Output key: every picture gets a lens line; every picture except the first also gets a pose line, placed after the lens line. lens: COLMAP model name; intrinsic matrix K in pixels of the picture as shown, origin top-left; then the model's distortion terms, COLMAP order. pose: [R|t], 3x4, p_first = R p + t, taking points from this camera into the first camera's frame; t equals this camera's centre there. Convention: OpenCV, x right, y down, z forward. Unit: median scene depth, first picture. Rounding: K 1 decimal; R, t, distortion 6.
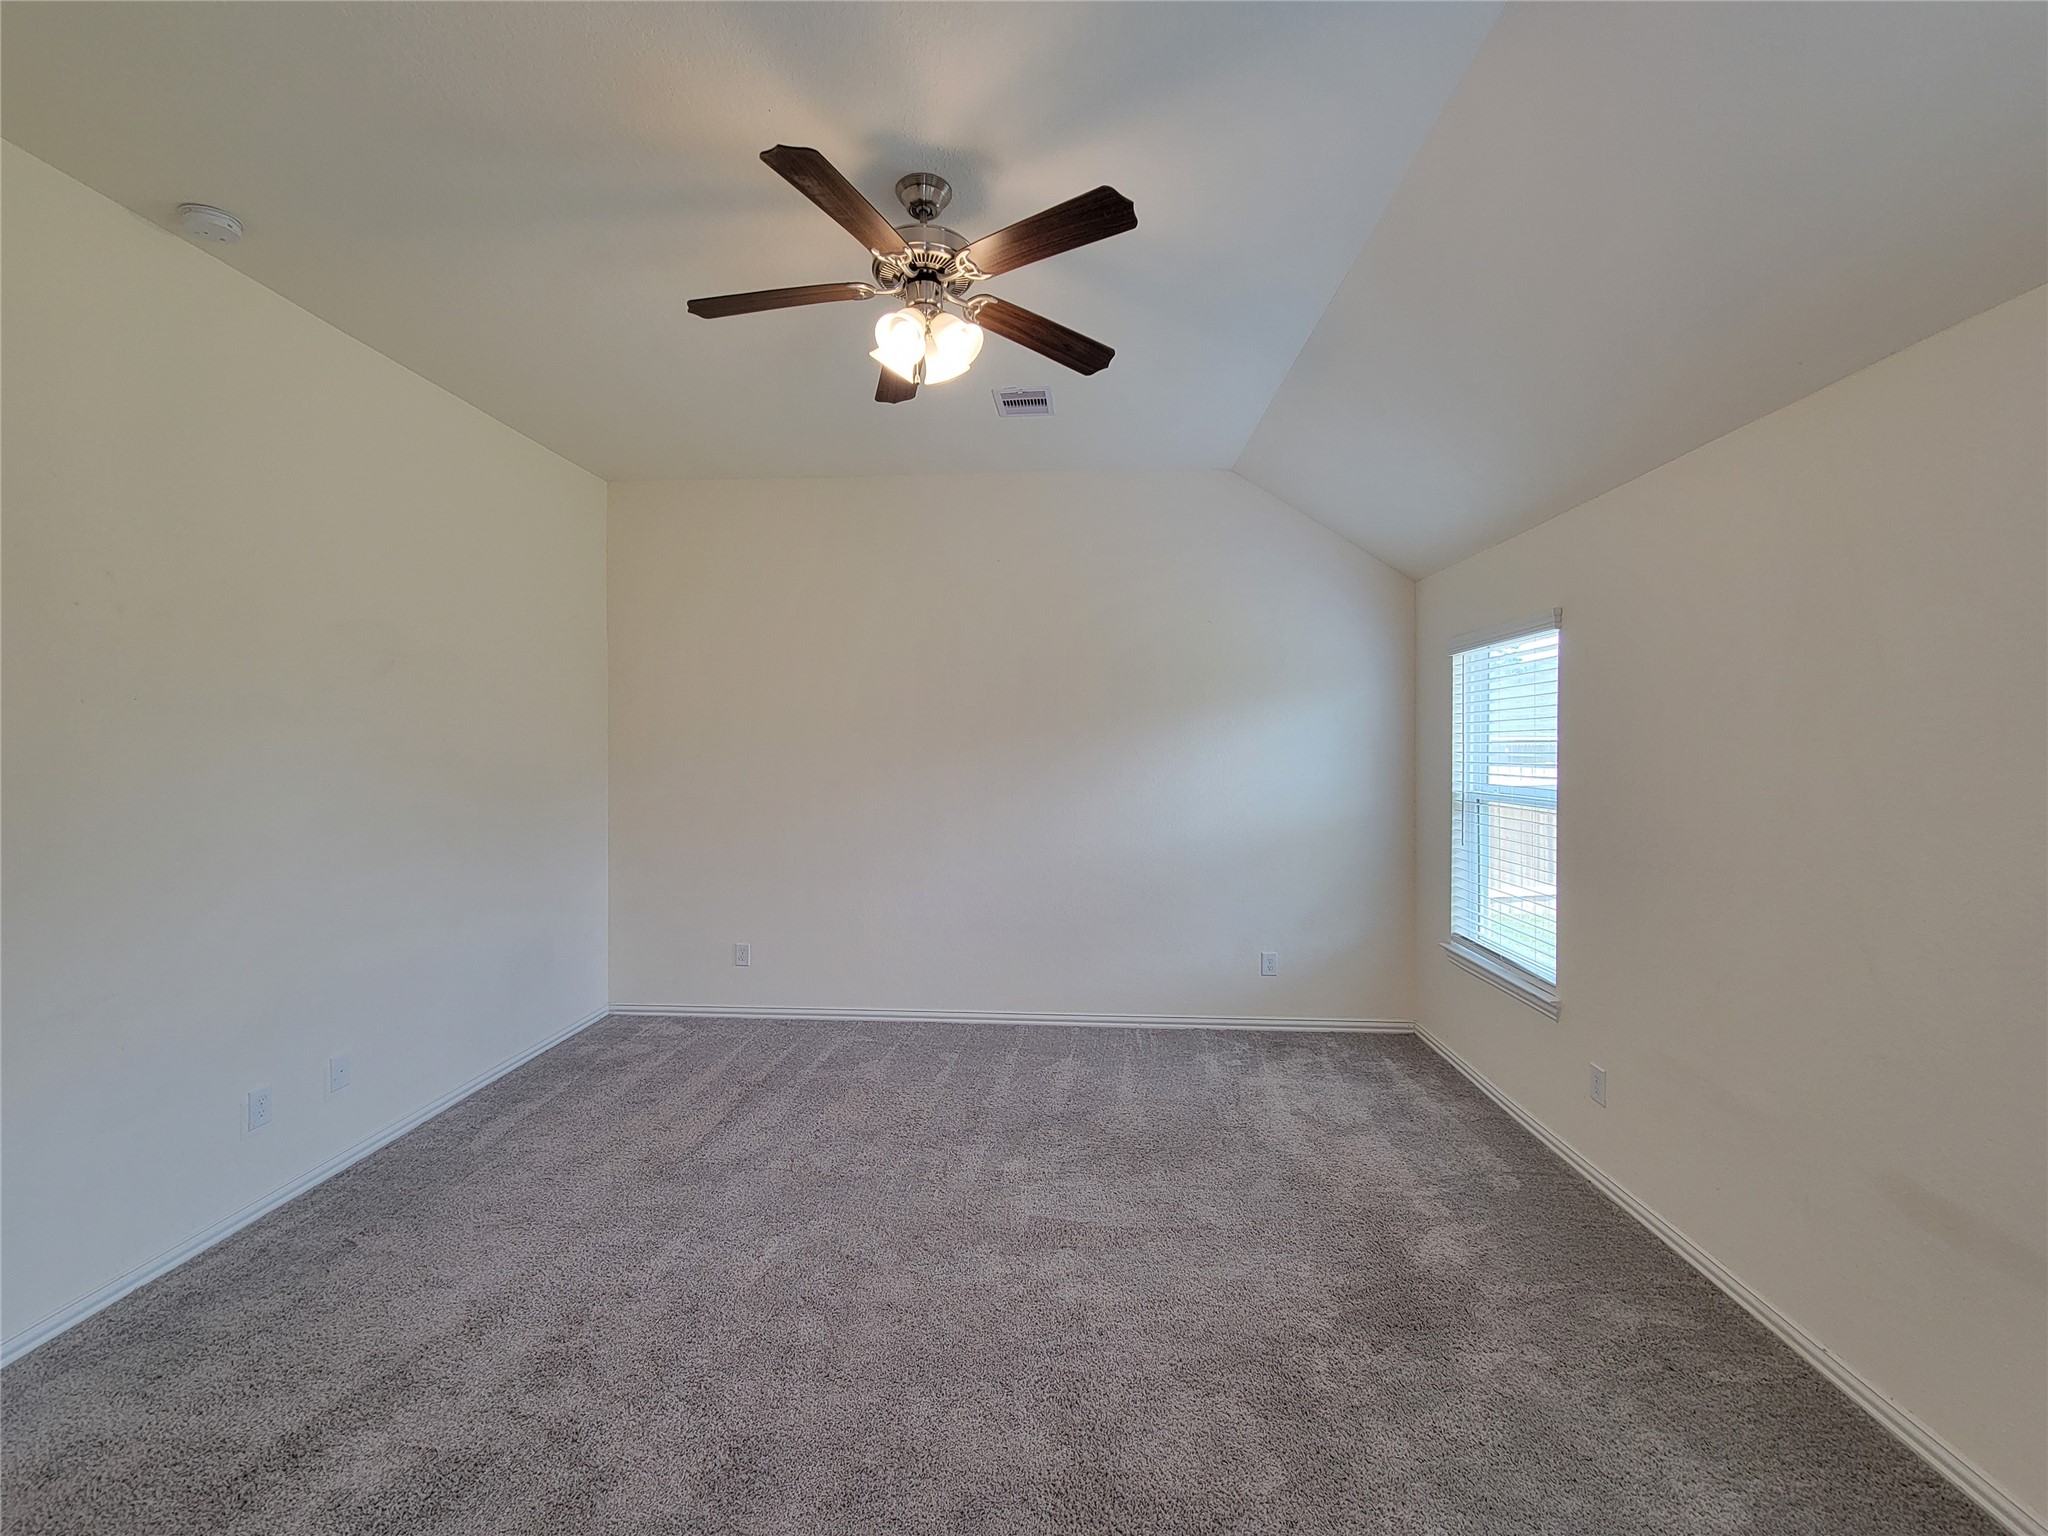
lens RADIAL K [[854.6, 0, 1042.5], [0, 854.6, 775.0], [0, 0, 1]] dist [0.007869, -0.006081]
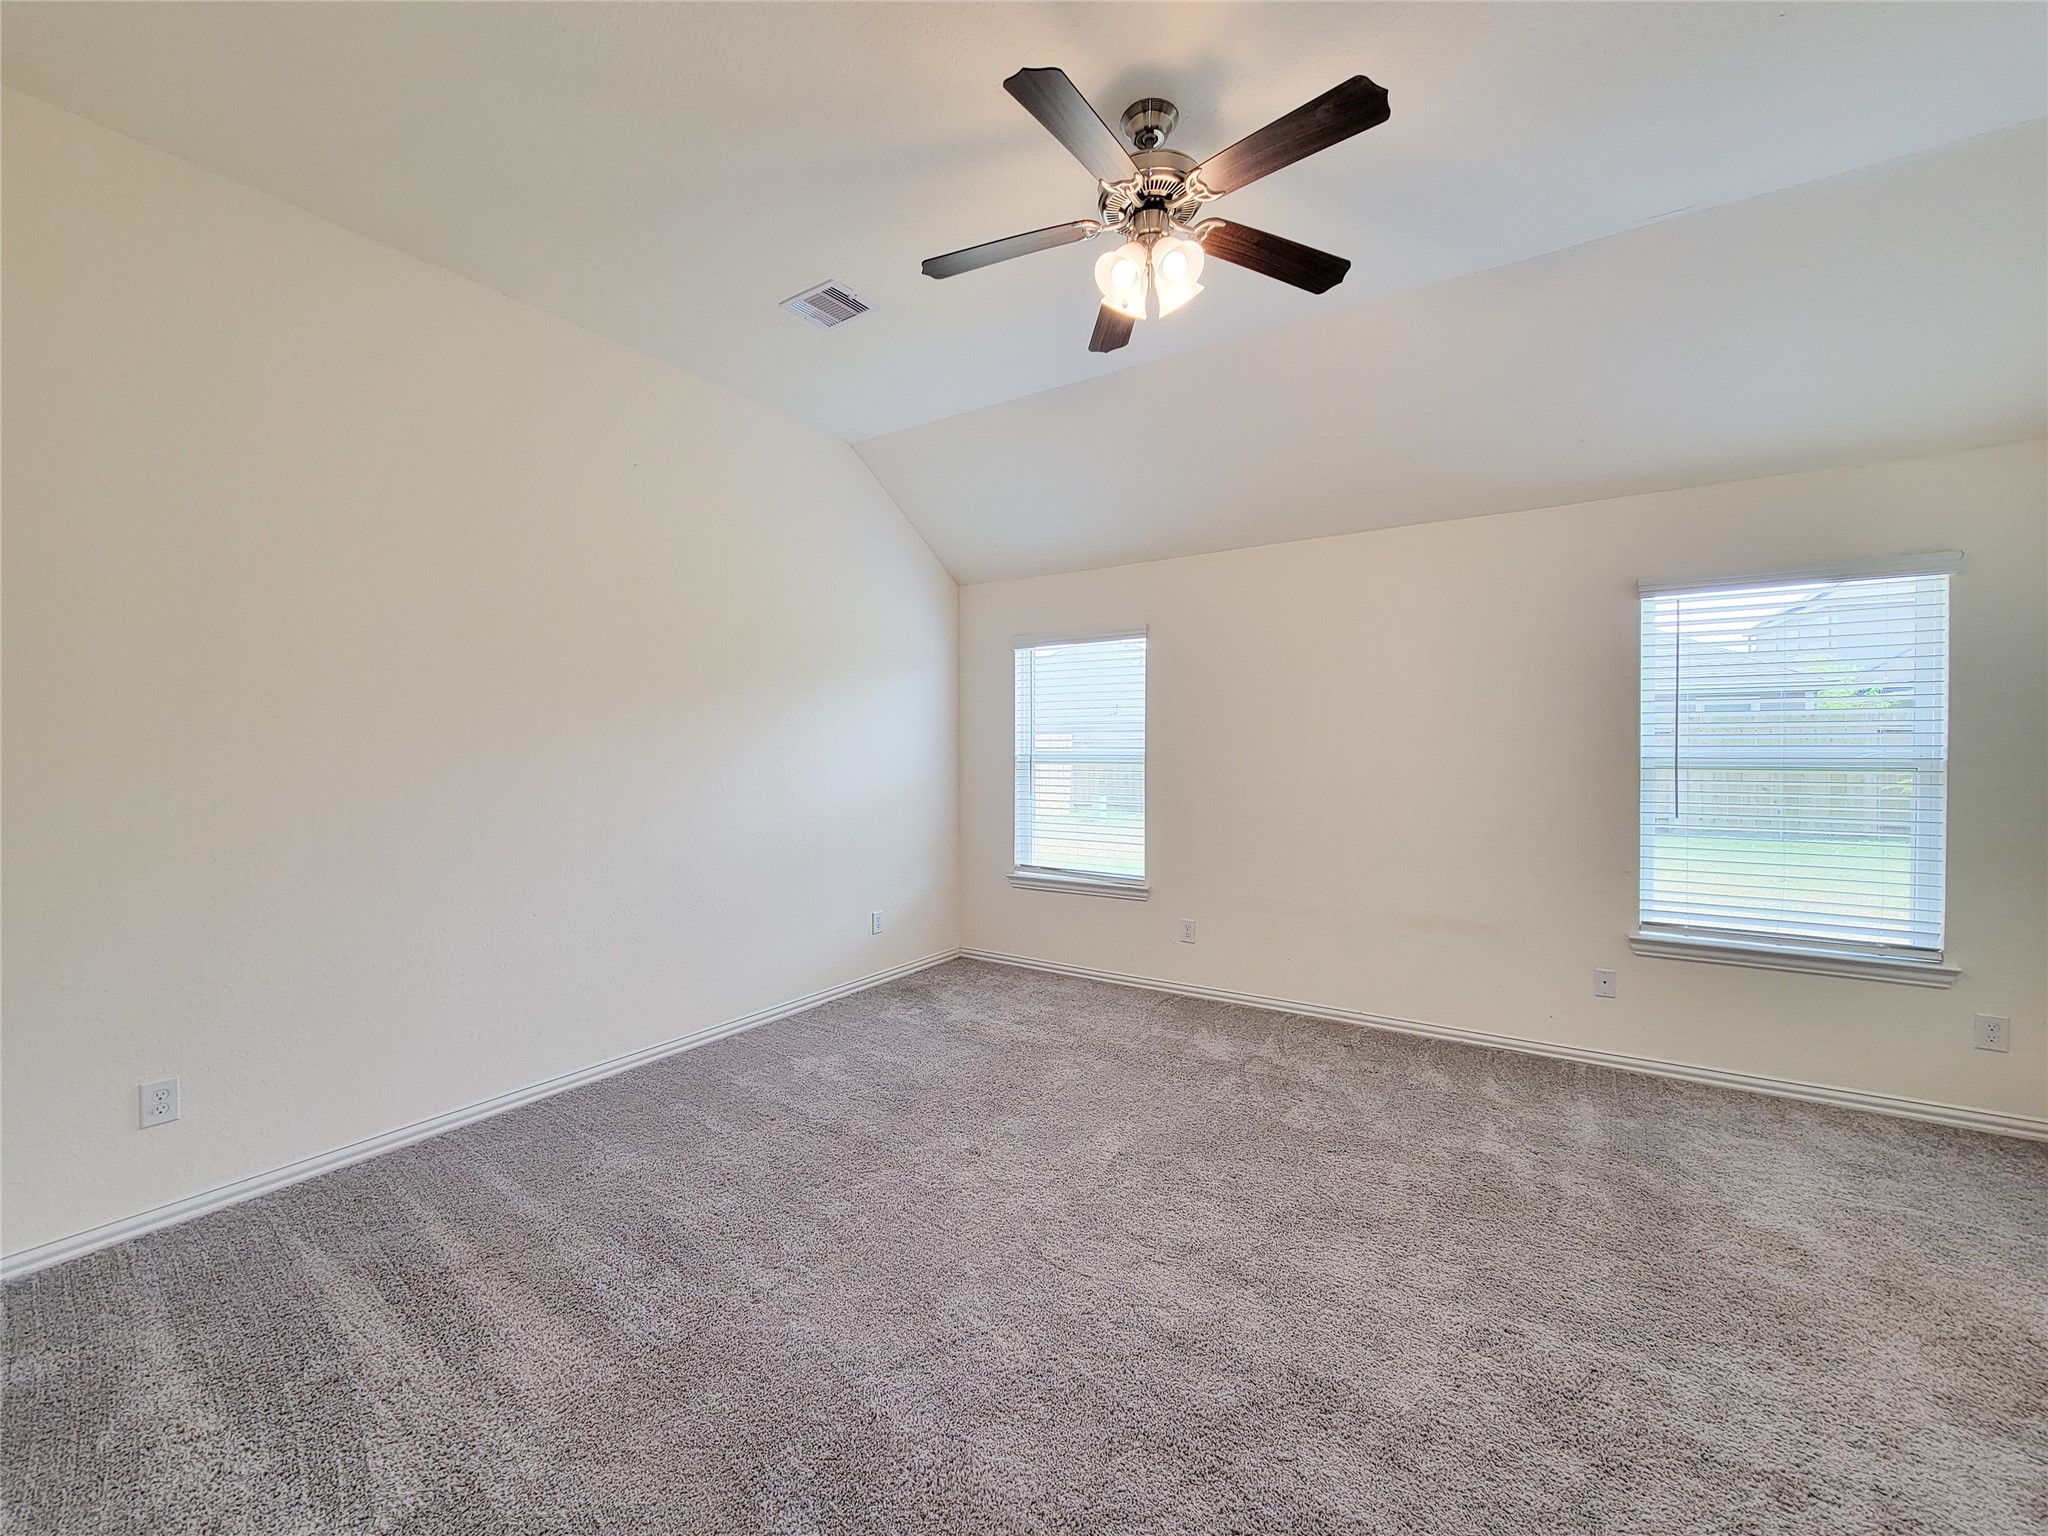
lens RADIAL K [[821.2, 0, 1019.7], [0, 821.2, 754.4], [0, 0, 1]] dist [-0.002257, -0.000518]
pose [[0.509174, -0.011671, 0.860584, -0.608096], [0.036544, 0.999299, -0.008070, 0.030467], [-0.859887, 0.035558, 0.509244, 0.367981]]
